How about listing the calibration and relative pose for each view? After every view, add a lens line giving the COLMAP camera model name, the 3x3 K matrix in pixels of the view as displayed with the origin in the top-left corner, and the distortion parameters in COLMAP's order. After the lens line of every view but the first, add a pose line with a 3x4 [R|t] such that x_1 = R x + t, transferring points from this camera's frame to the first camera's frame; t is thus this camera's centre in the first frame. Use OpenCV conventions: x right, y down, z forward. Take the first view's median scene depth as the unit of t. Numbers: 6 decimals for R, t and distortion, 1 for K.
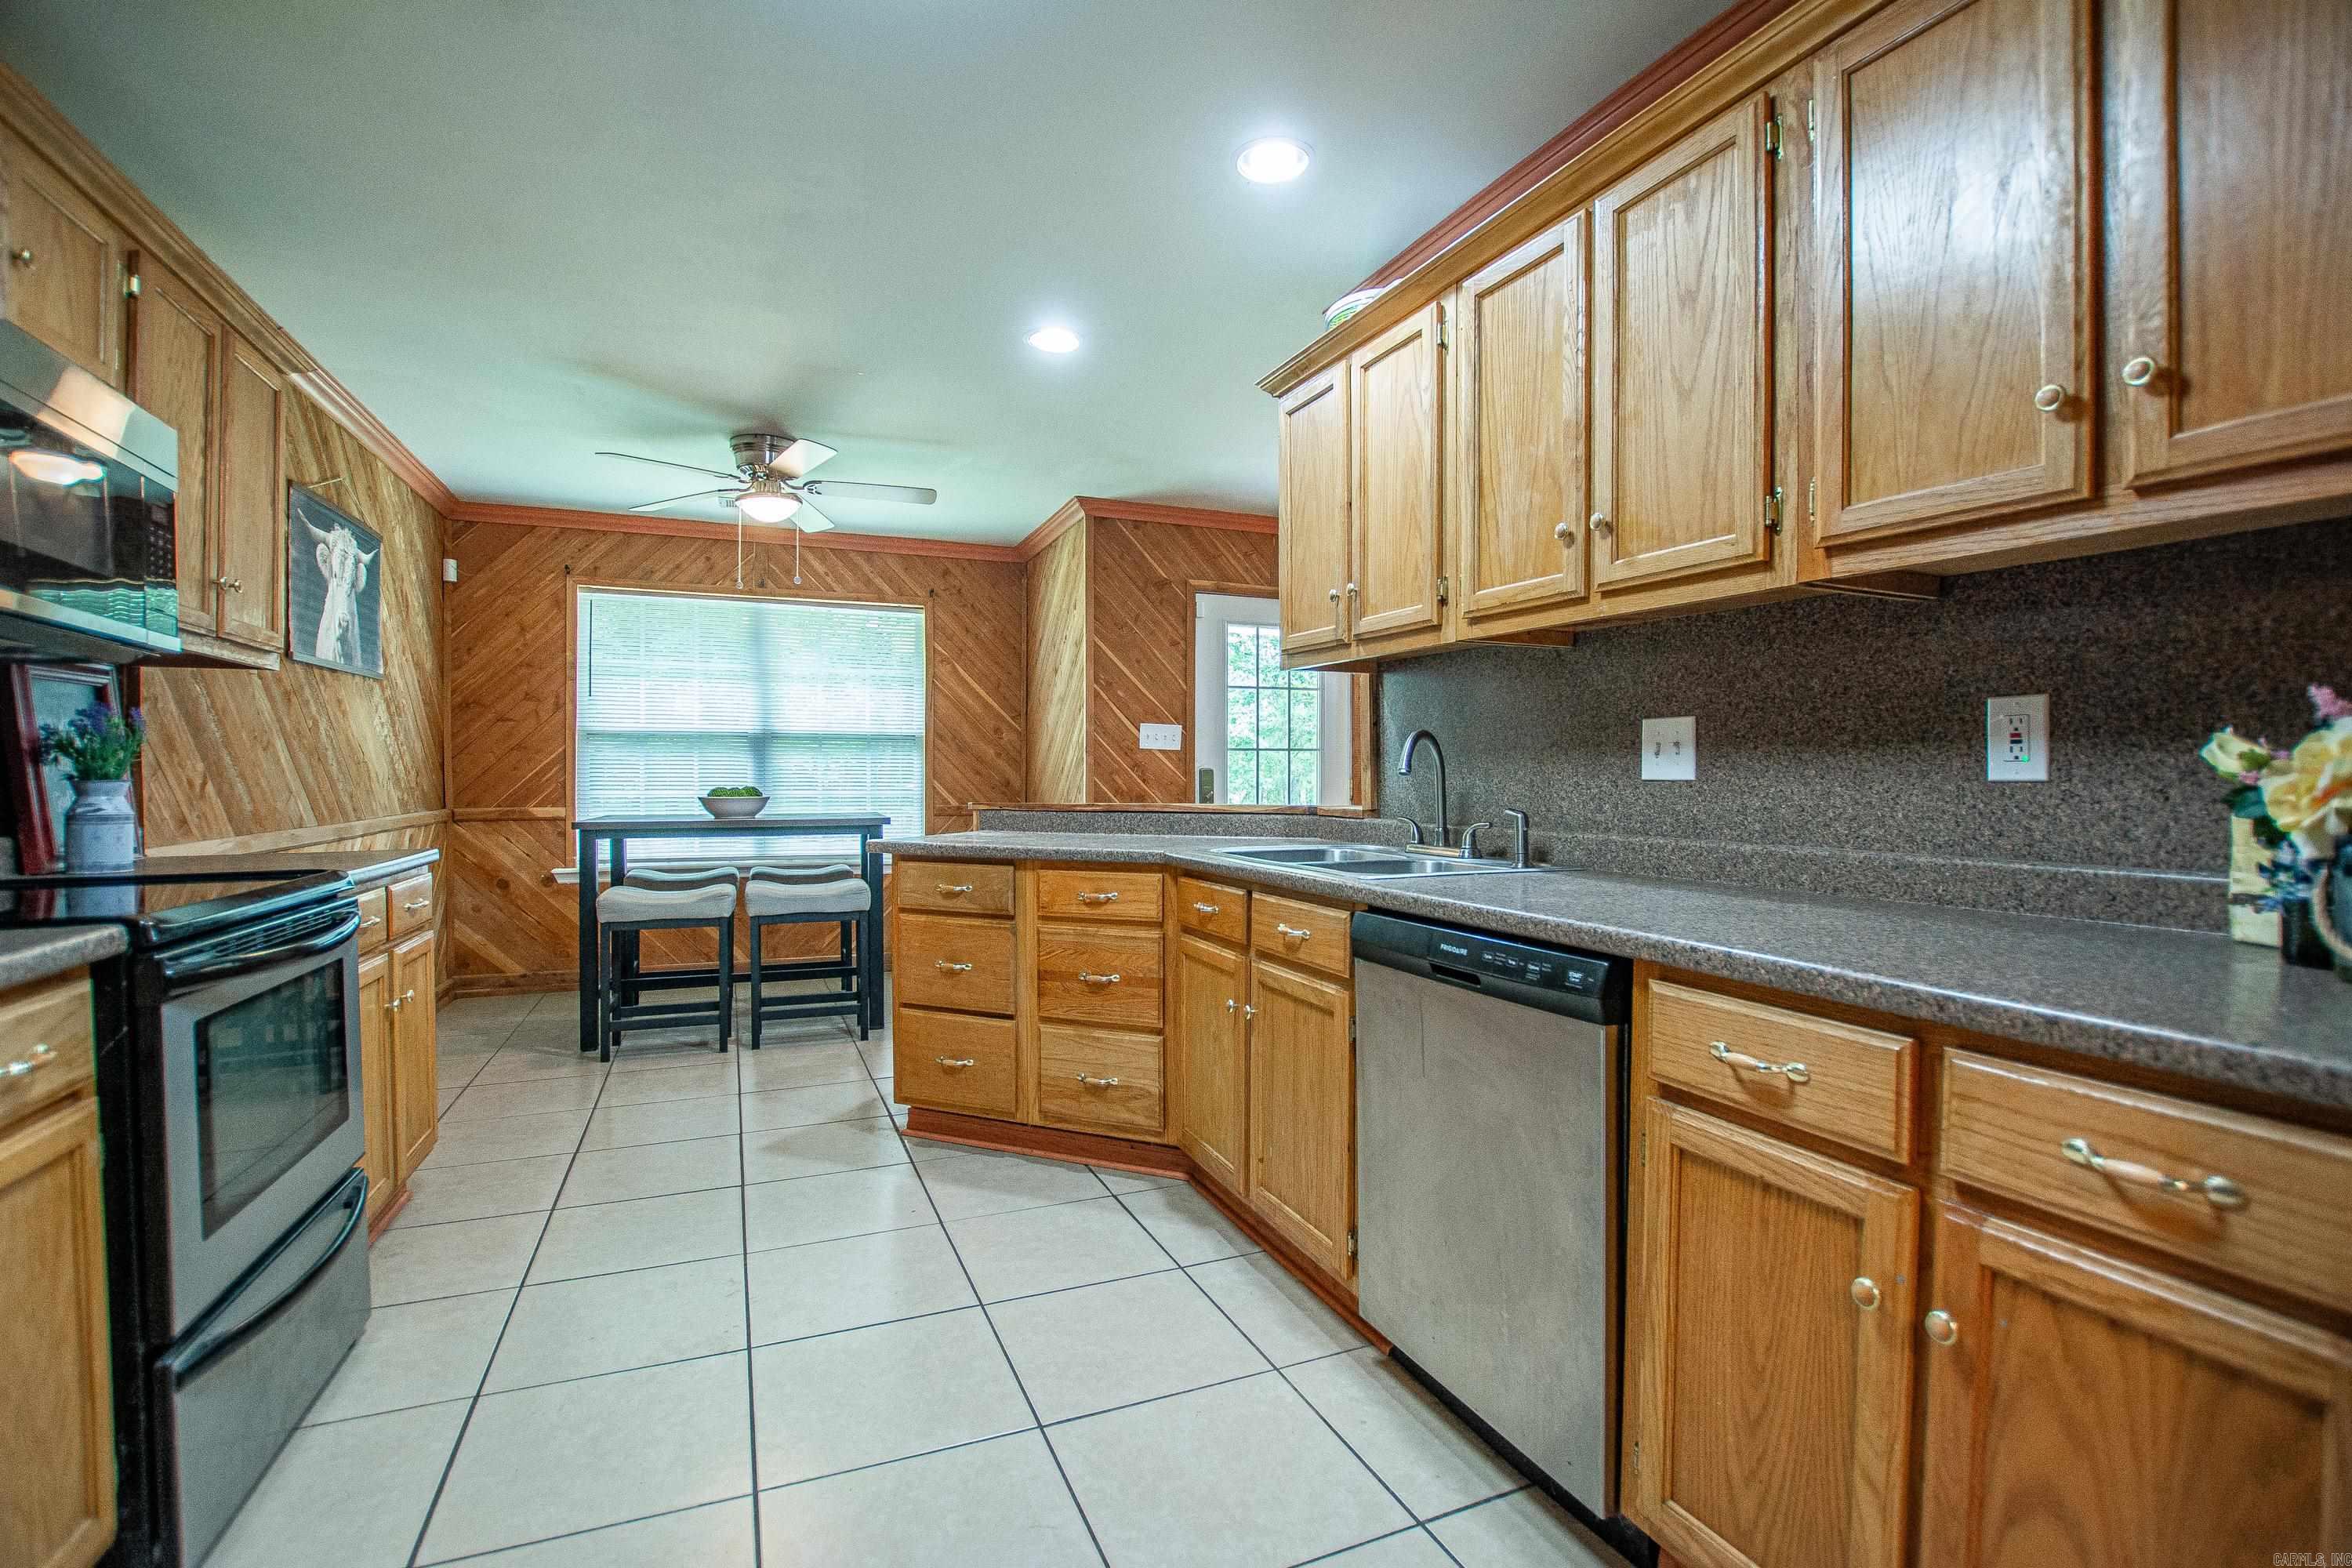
lens RADIAL K [[1043.3, 0, 1178.0], [0, 1043.3, 780.8], [0, 0, 1]] dist [-0.025982, -0.000172]
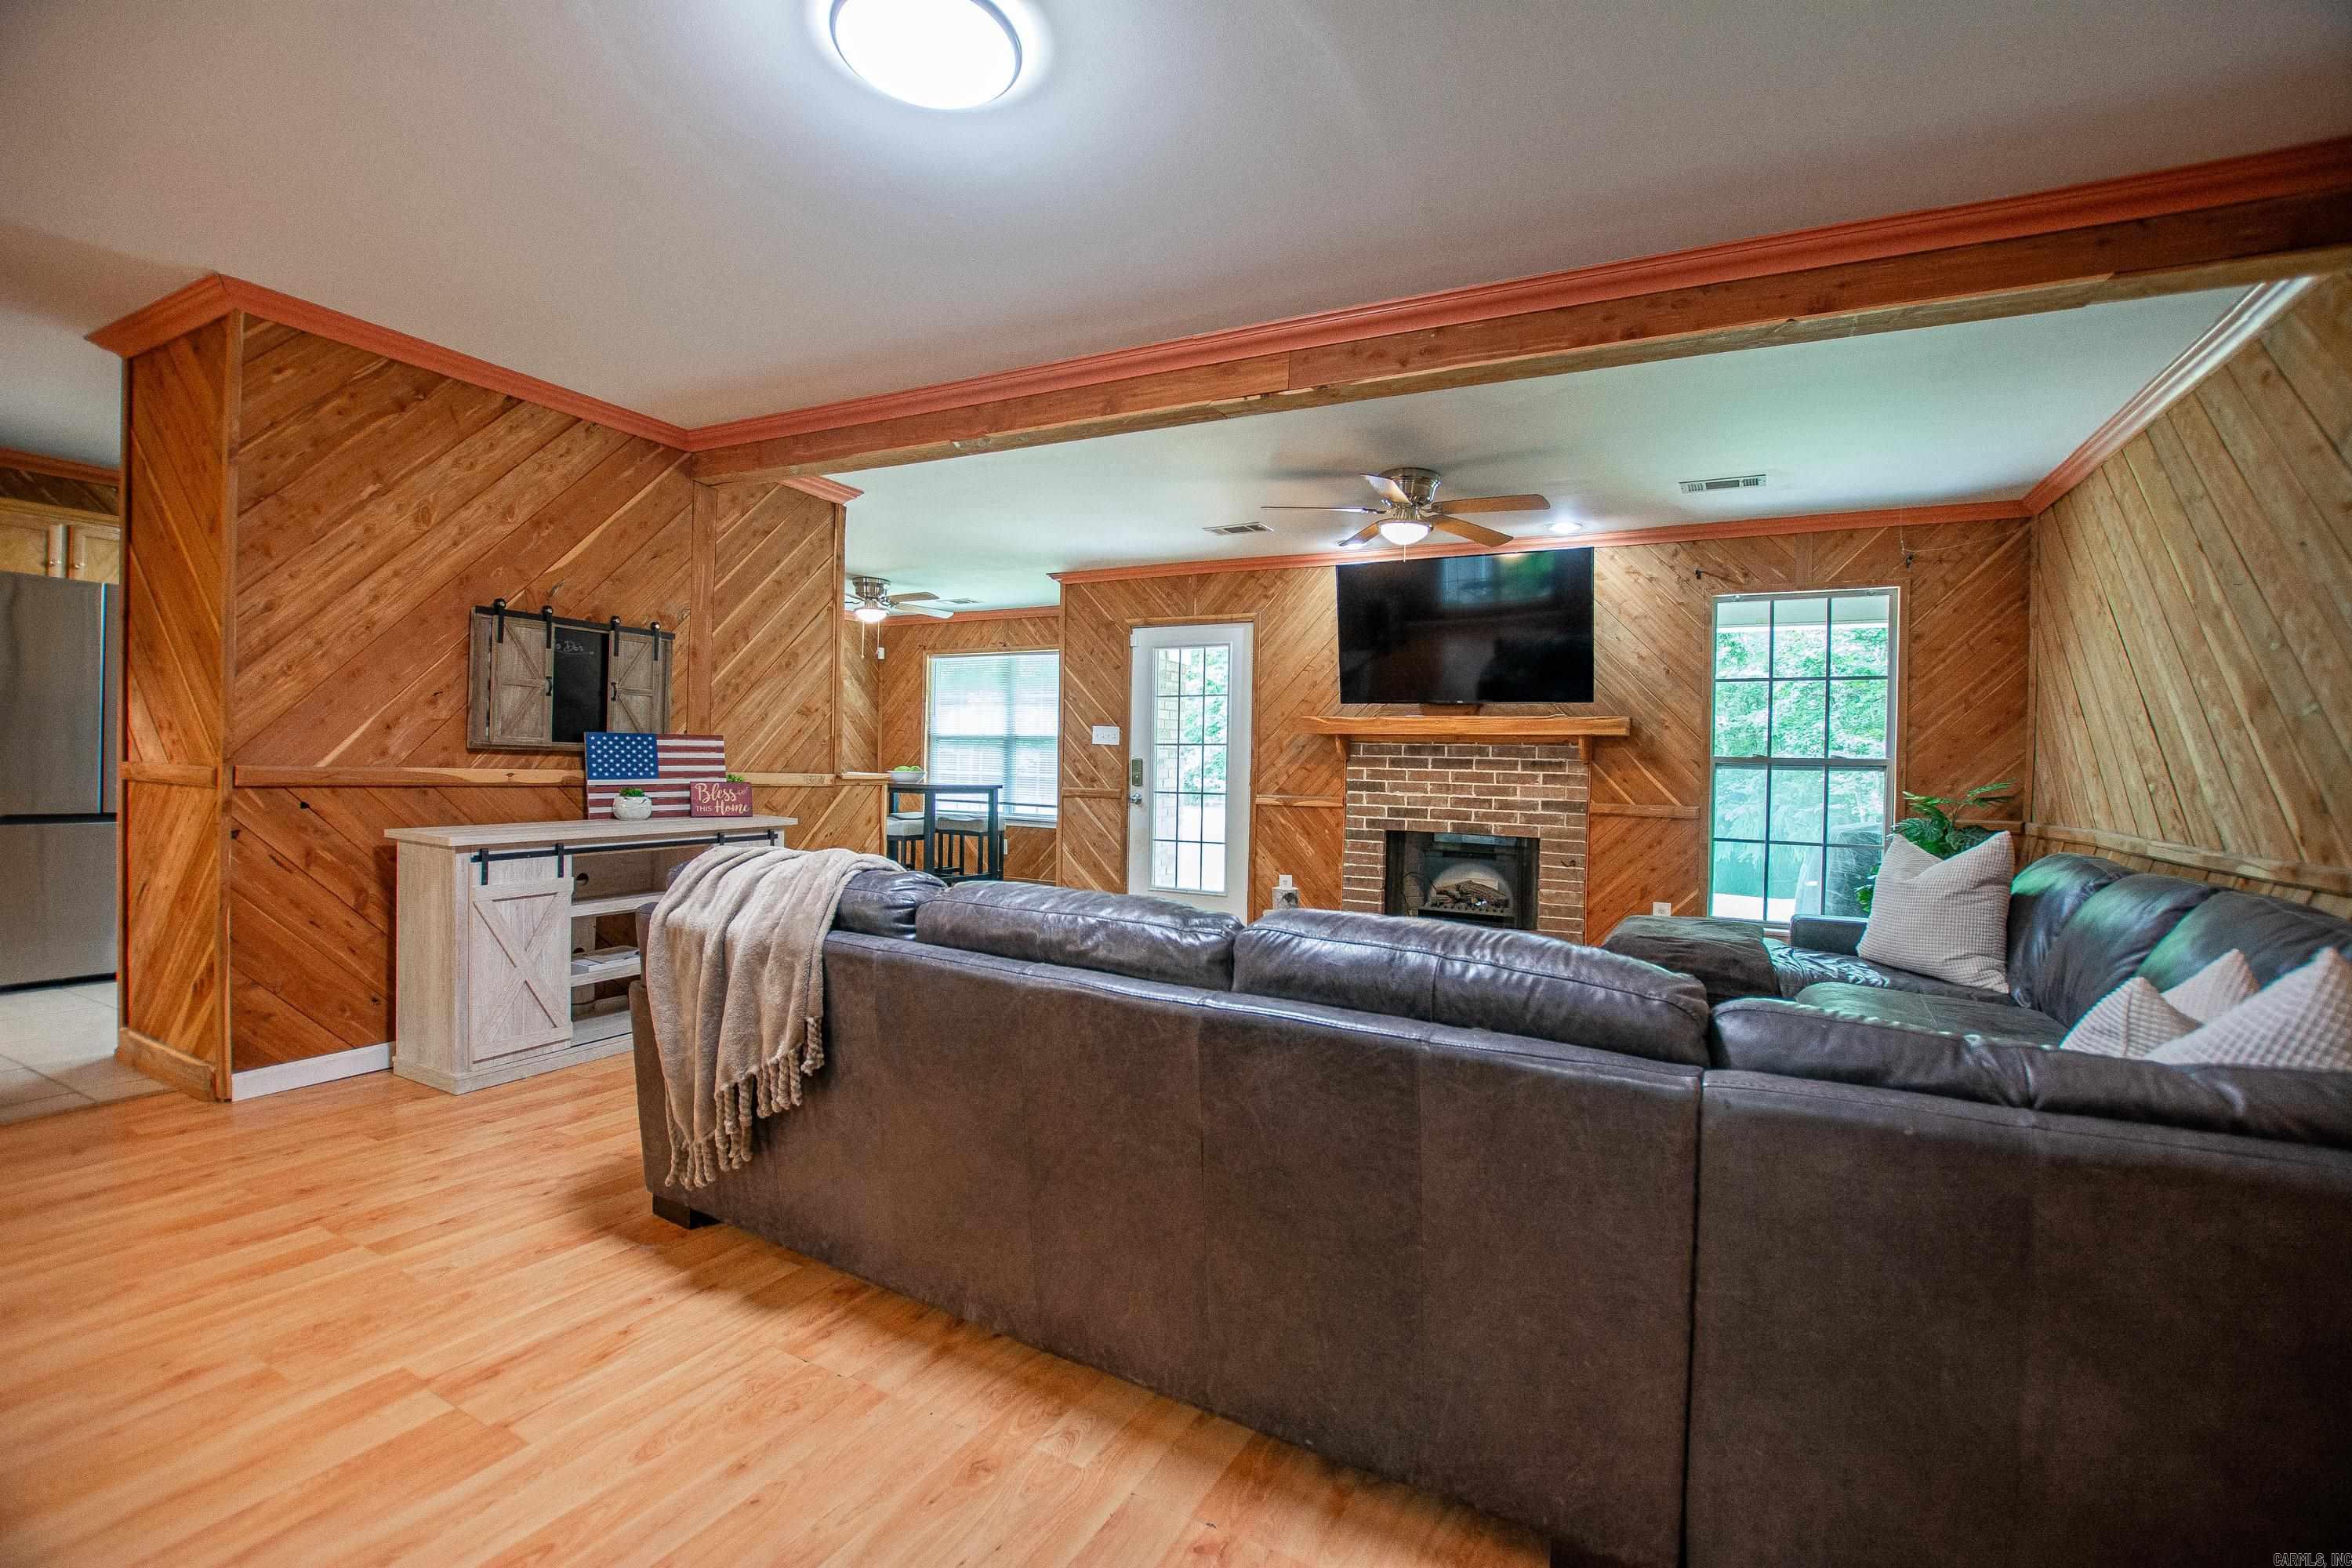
lens RADIAL K [[1049.5, 0, 1157.3], [0, 1049.5, 773.1], [0, 0, 1]] dist [-0.026767, 0.000722]
pose [[0.638695, 0.016389, -0.769286, 1.392436], [-0.025388, 0.999678, 0.000219, 0.007256], [0.769041, 0.019391, 0.638905, 0.203843]]
